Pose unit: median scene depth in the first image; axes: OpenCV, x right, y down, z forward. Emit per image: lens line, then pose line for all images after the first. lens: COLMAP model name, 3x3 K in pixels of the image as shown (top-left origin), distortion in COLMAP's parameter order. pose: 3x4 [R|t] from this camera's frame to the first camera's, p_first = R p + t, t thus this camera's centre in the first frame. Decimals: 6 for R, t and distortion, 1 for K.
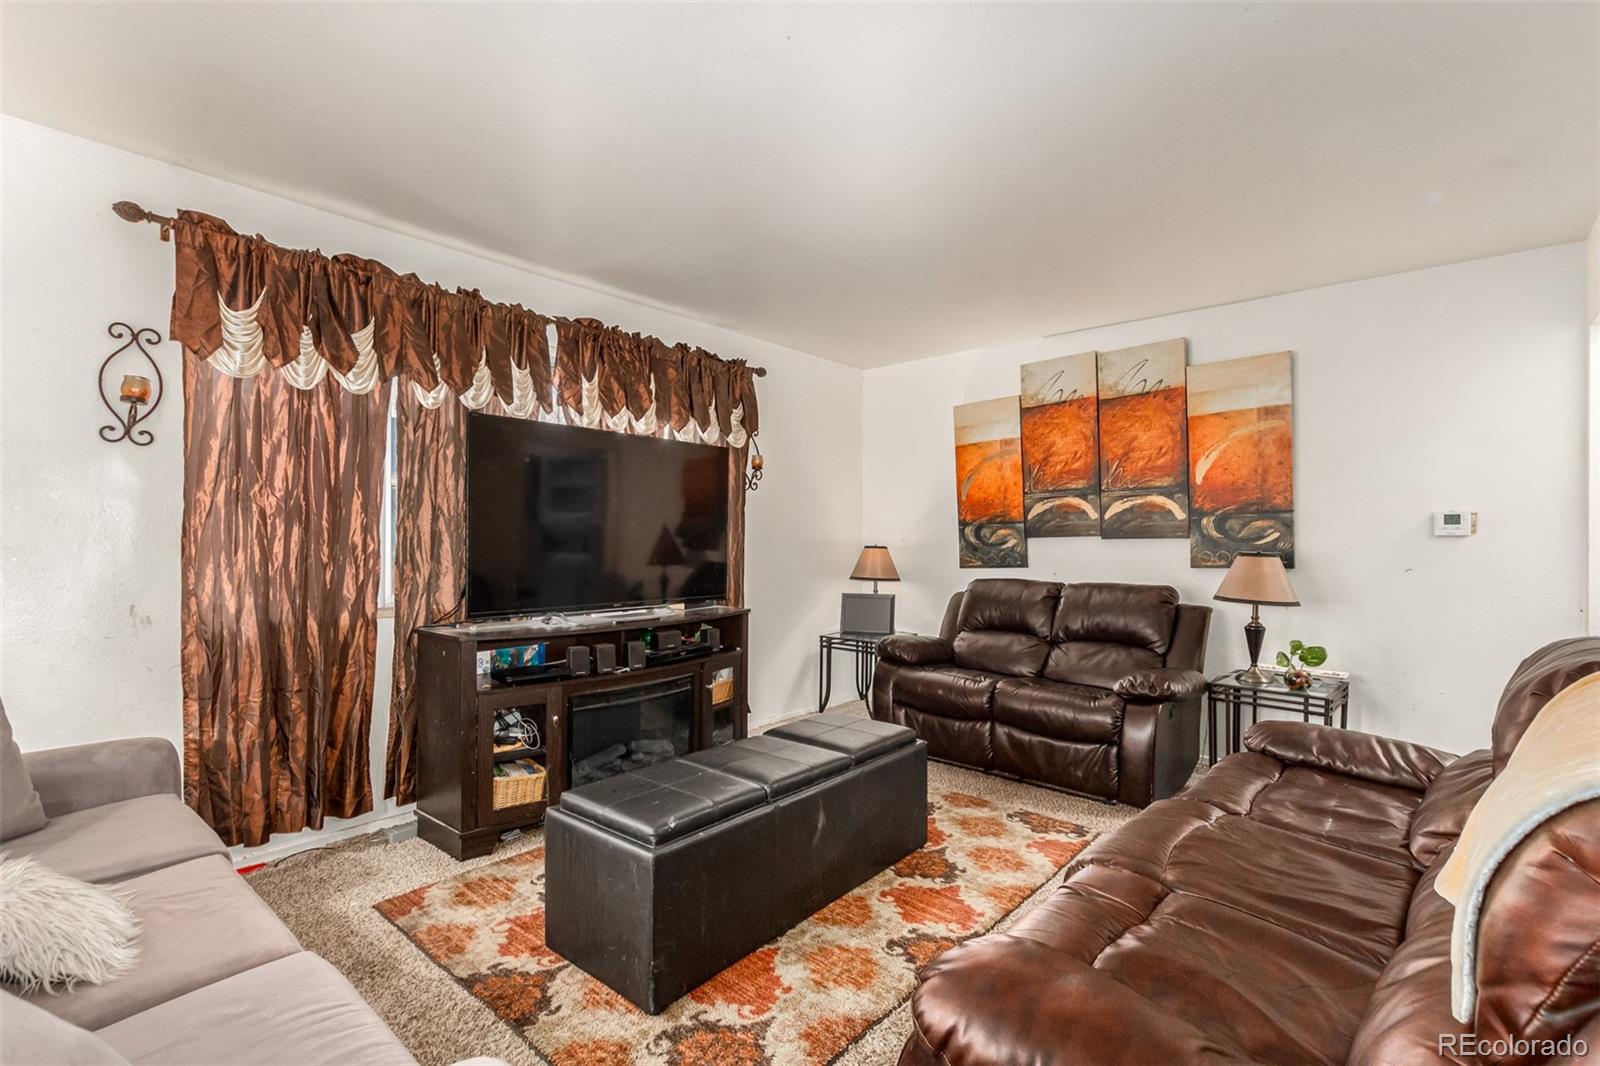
lens RADIAL K [[725.3, 0, 793.9], [0, 725.3, 544.9], [0, 0, 1]] dist [-0.000962, -0.000603]
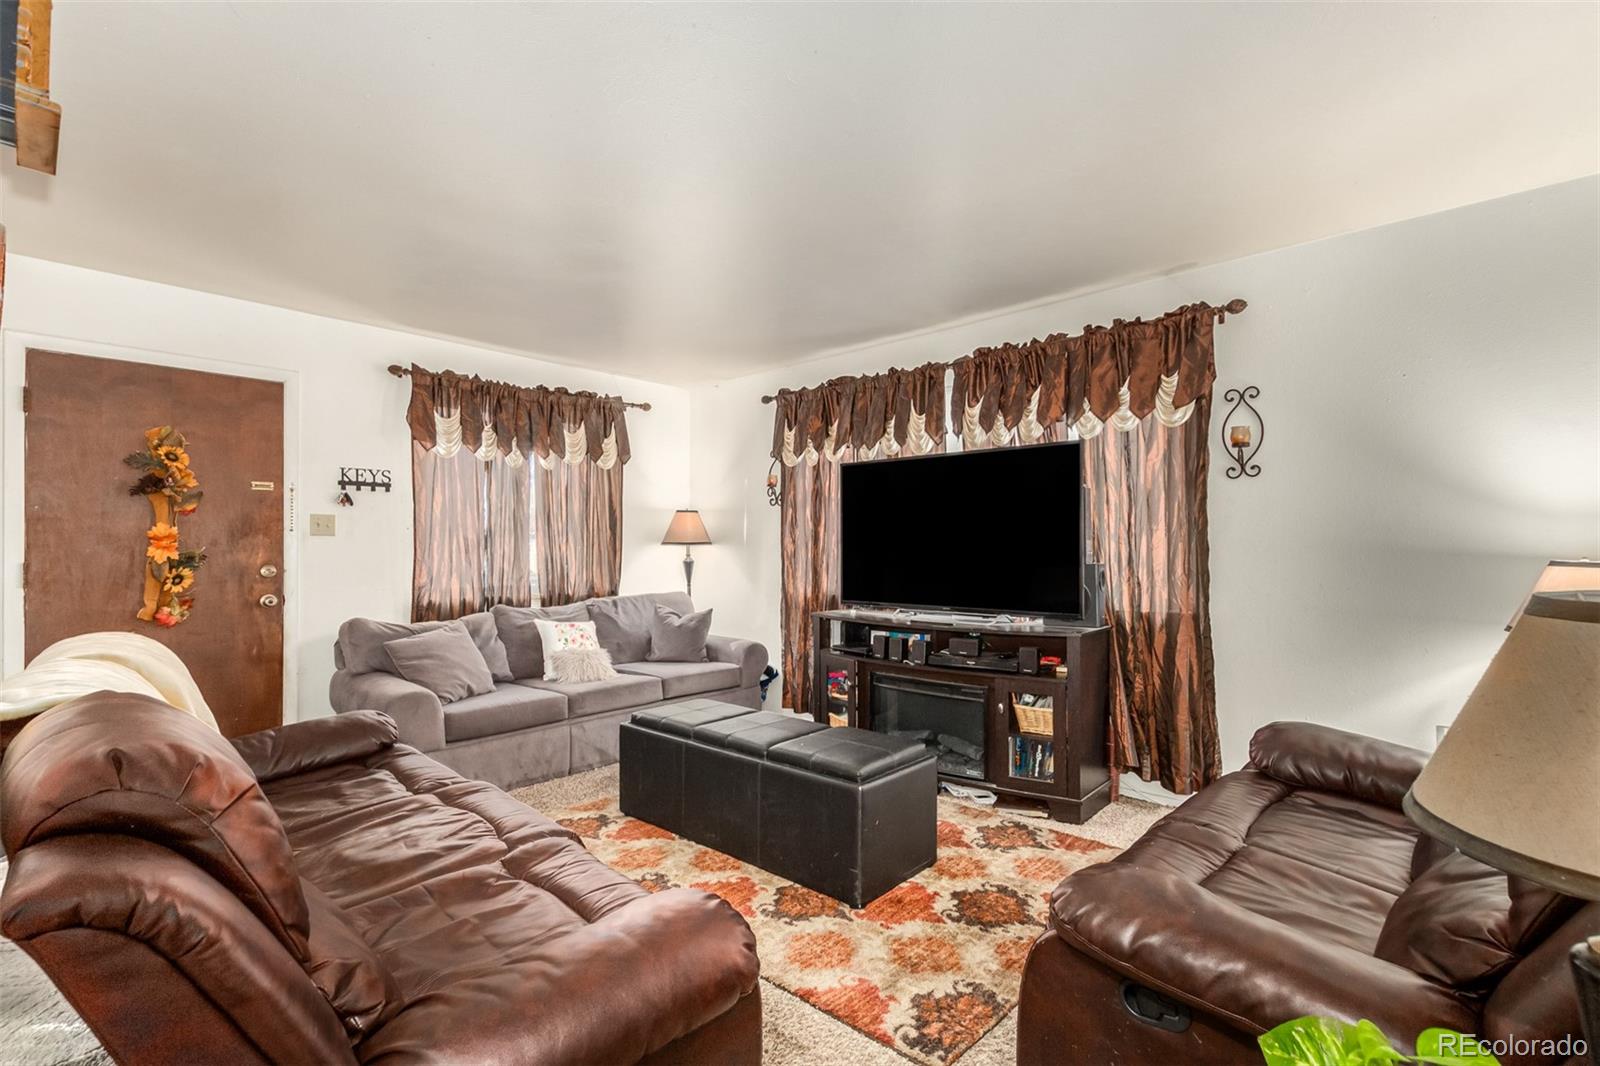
lens RADIAL K [[725.3, 0, 793.9], [0, 725.3, 544.9], [0, 0, 1]] dist [-0.000962, -0.000603]
pose [[-0.029402, -0.020458, -0.999358, 1.029795], [-0.014793, 0.999690, -0.020030, 0.014318], [0.999458, 0.014195, -0.029696, 0.952607]]
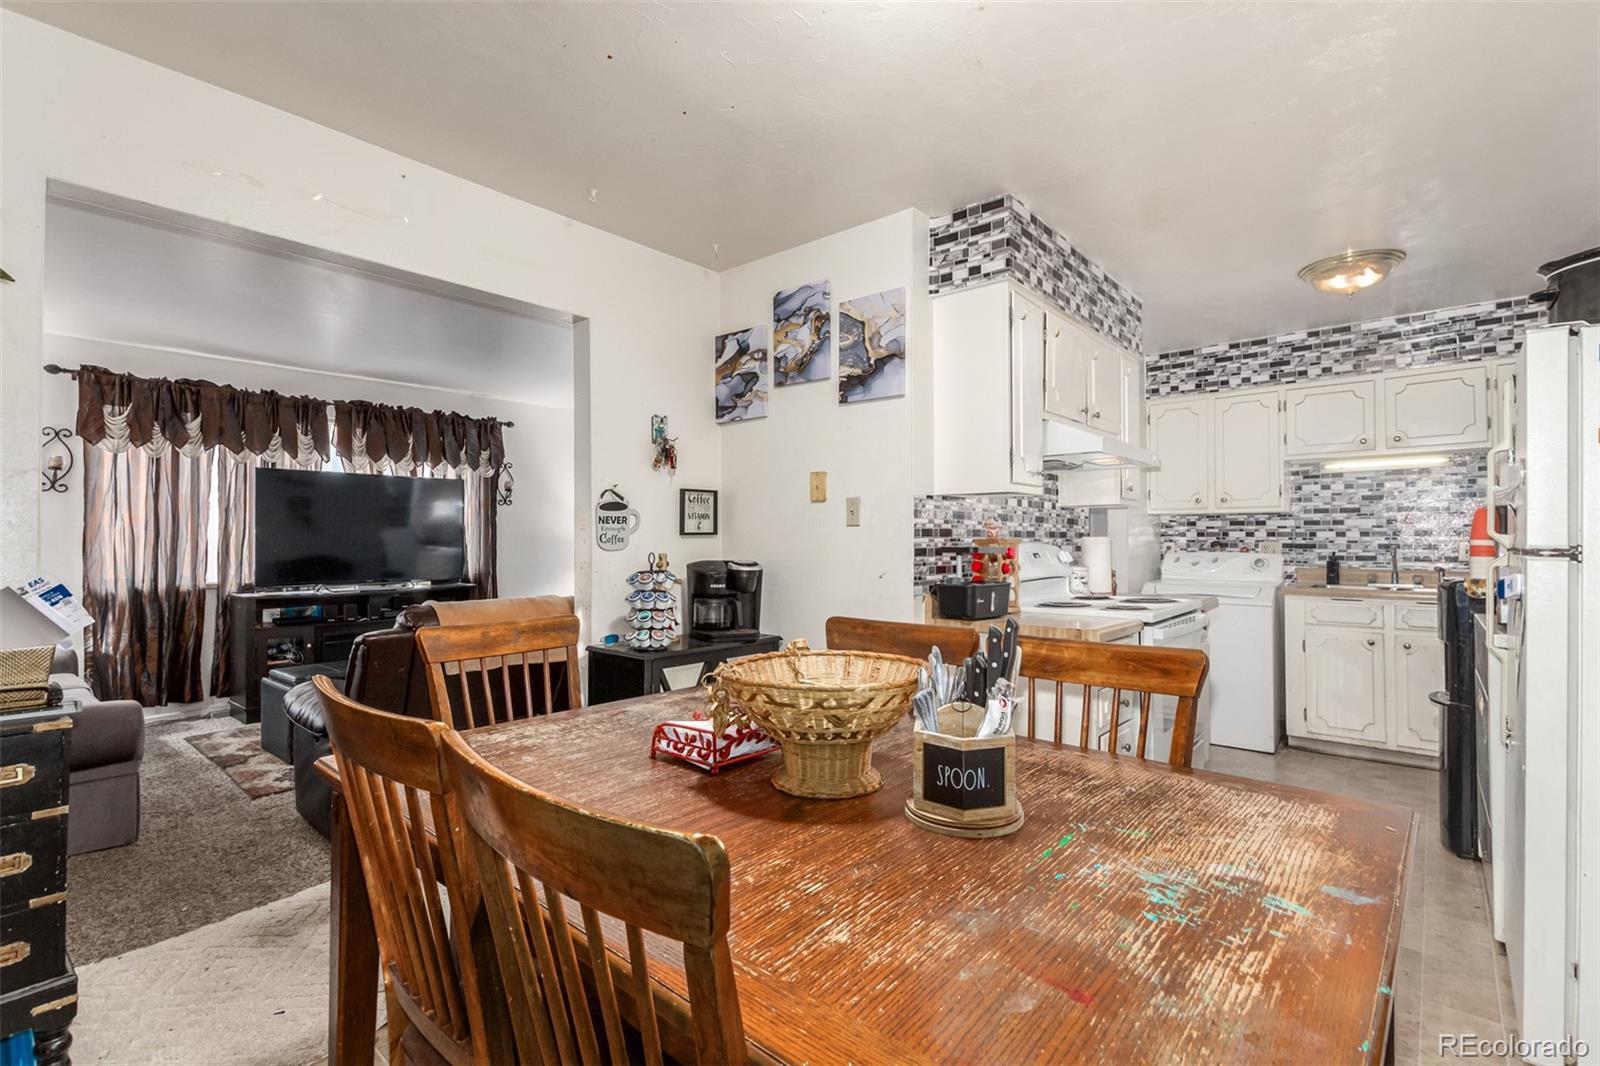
lens RADIAL K [[734.5, 0, 800.0], [0, 734.5, 533.0], [0, 0, 1]] dist [-0.002488, -0.000653]
pose [[0.999833, -0.018157, 0.002087, 0.838309], [0.018198, 0.999607, -0.021321, 0.034049], [-0.001699, 0.021356, 0.999770, -0.742466]]
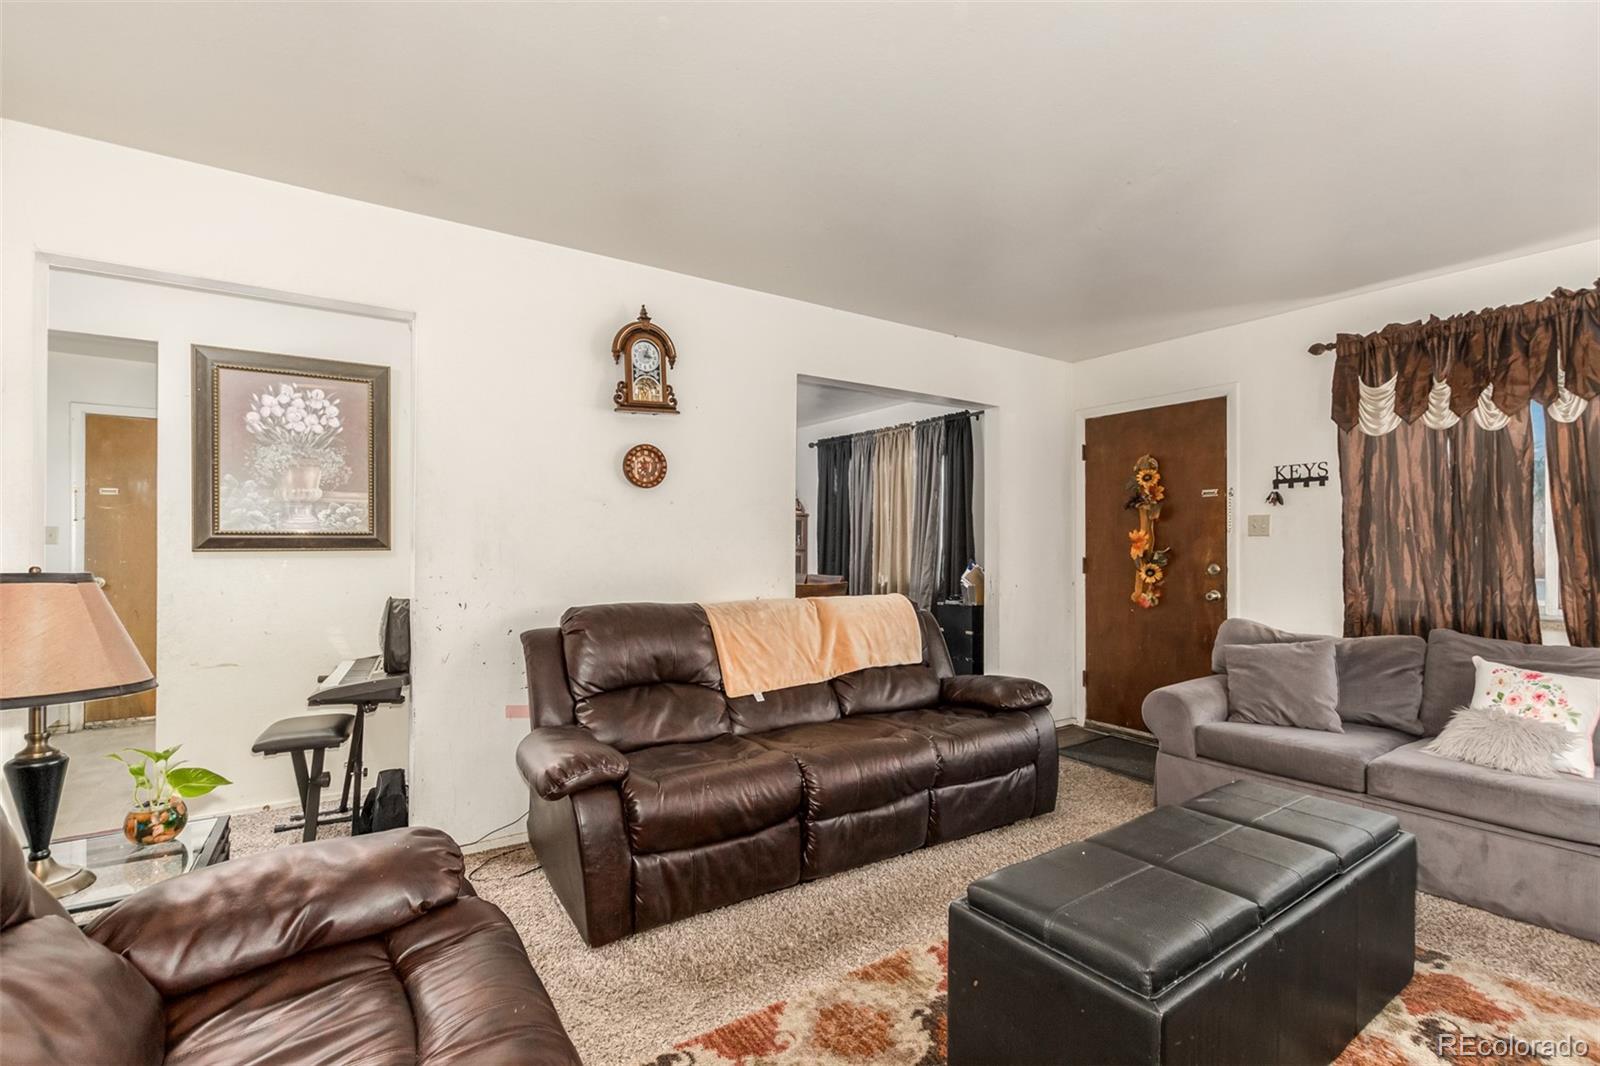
lens RADIAL K [[734.0, 0, 830.1], [0, 734.0, 541.3], [0, 0, 1]] dist [-0.000397, -0.000166]
pose [[-0.973629, -0.015411, 0.227616, 0.150094], [-0.012528, 0.999822, 0.014108, -0.017787], [-0.227793, 0.010885, -0.973649, 1.590013]]
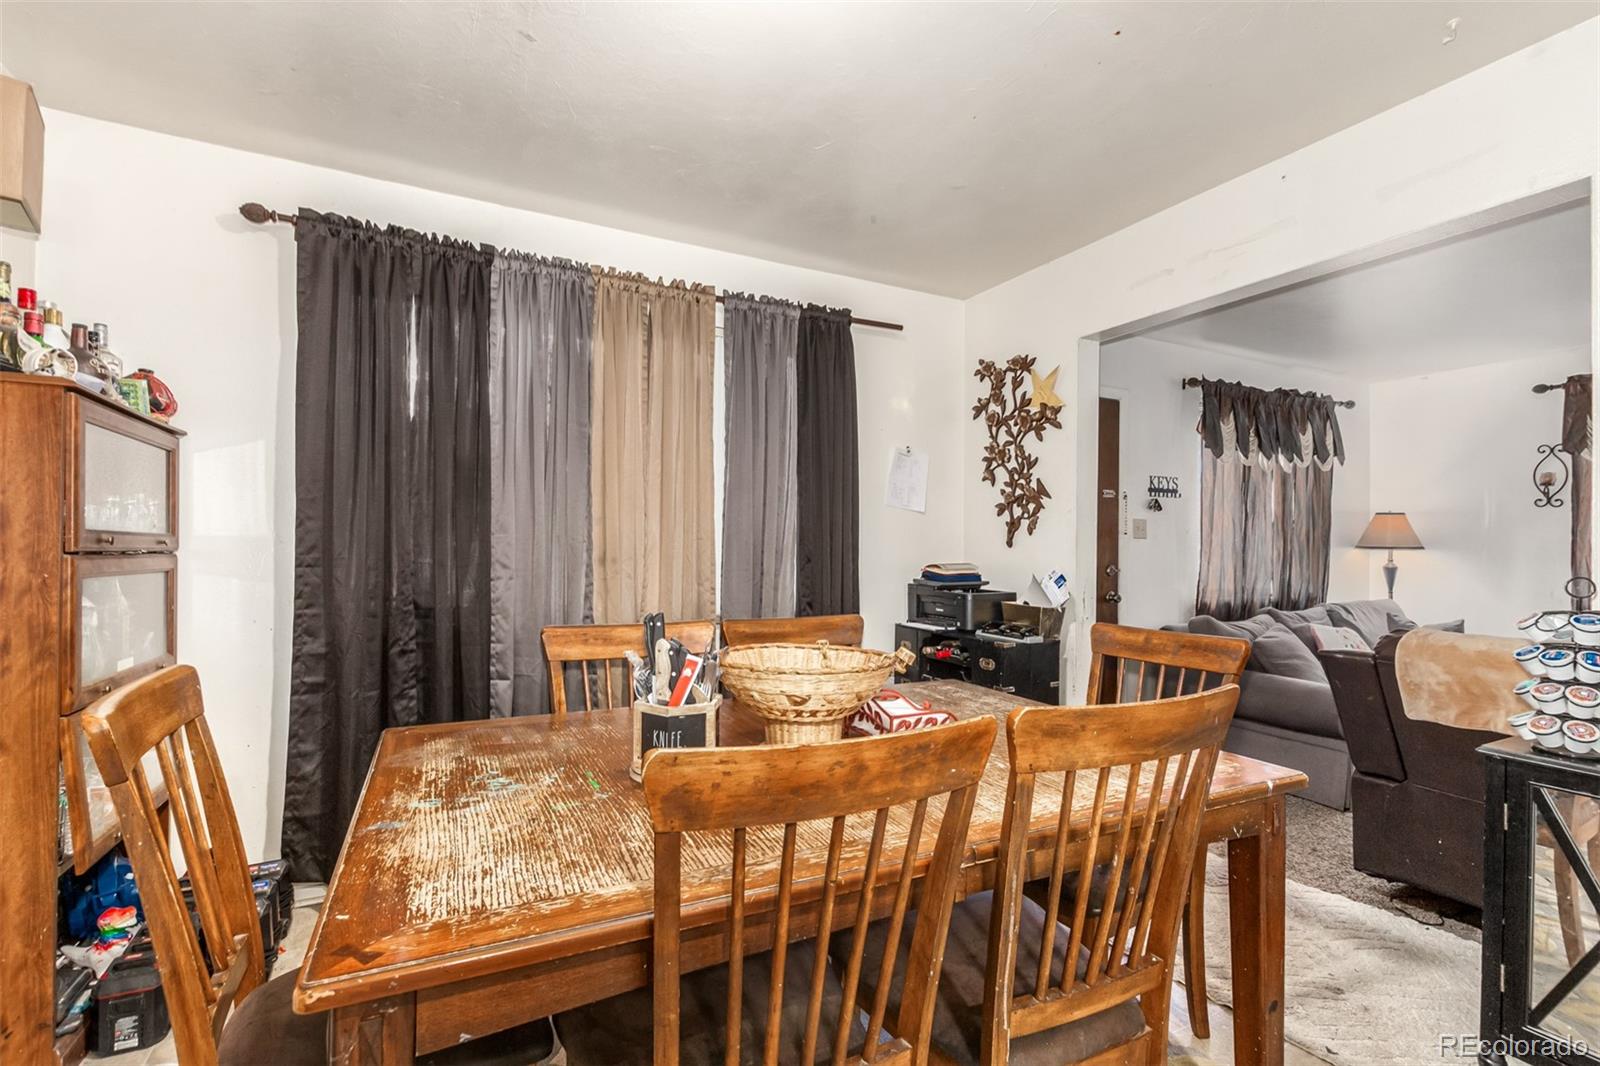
lens RADIAL K [[725.3, 0, 793.9], [0, 725.3, 544.9], [0, 0, 1]] dist [-0.000962, -0.000603]
pose [[-0.375298, -0.022153, -0.926639, 1.341075], [-0.030803, 0.999460, -0.011418, 0.034728], [0.926392, 0.024258, -0.375778, -0.095442]]
